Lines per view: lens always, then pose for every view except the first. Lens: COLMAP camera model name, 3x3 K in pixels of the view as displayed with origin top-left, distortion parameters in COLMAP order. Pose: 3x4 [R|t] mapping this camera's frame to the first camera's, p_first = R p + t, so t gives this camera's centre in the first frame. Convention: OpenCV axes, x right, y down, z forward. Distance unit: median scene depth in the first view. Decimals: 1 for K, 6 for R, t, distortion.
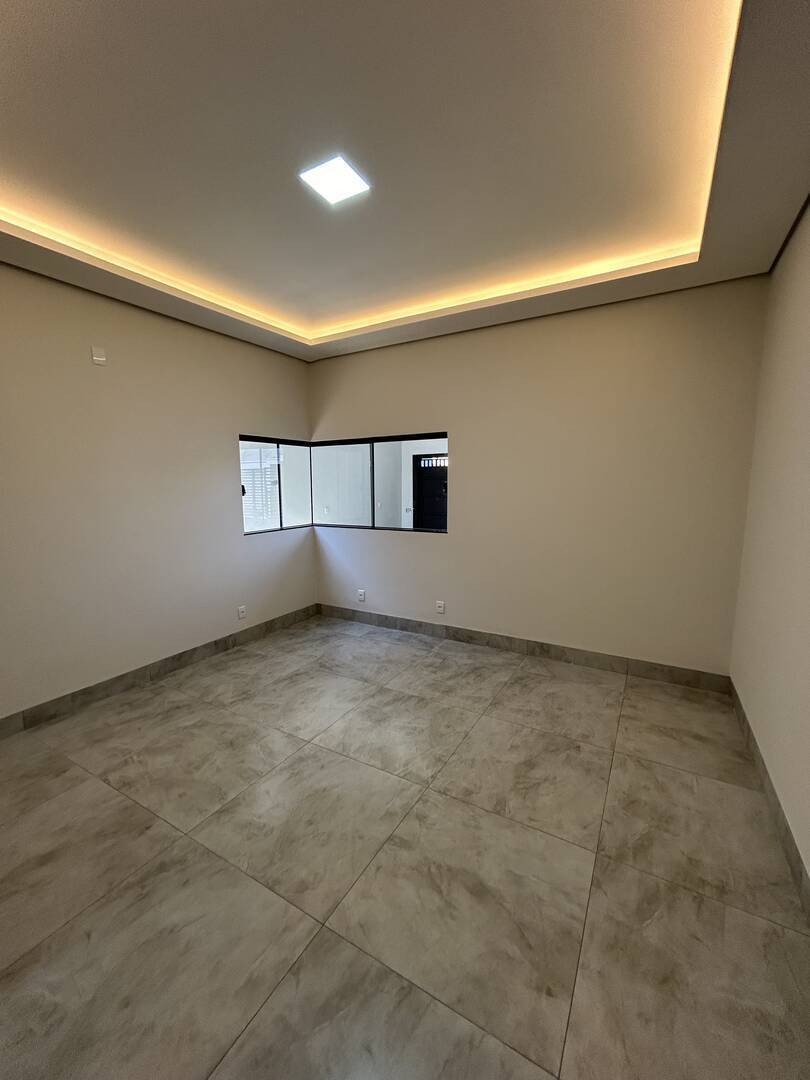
lens RADIAL K [[435.3, 0, 404.8], [0, 435.3, 543.1], [0, 0, 1]] dist [0.001064, -0.000068]
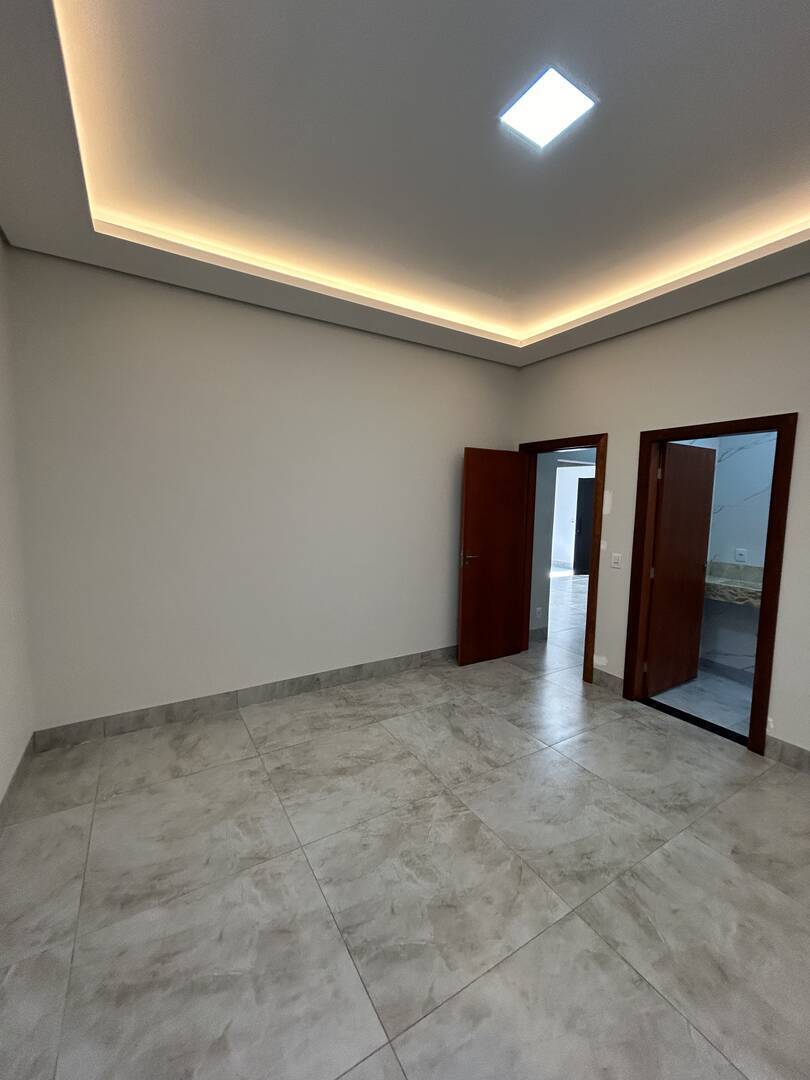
lens RADIAL K [[435.3, 0, 406.2], [0, 435.3, 534.9], [0, 0, 1]] dist [0.001064, -0.000068]
pose [[-0.879774, -0.052035, 0.472535, -0.302723], [0.052663, 0.977206, 0.205658, -0.238233], [-0.472466, 0.205818, -0.856980, 1.689828]]
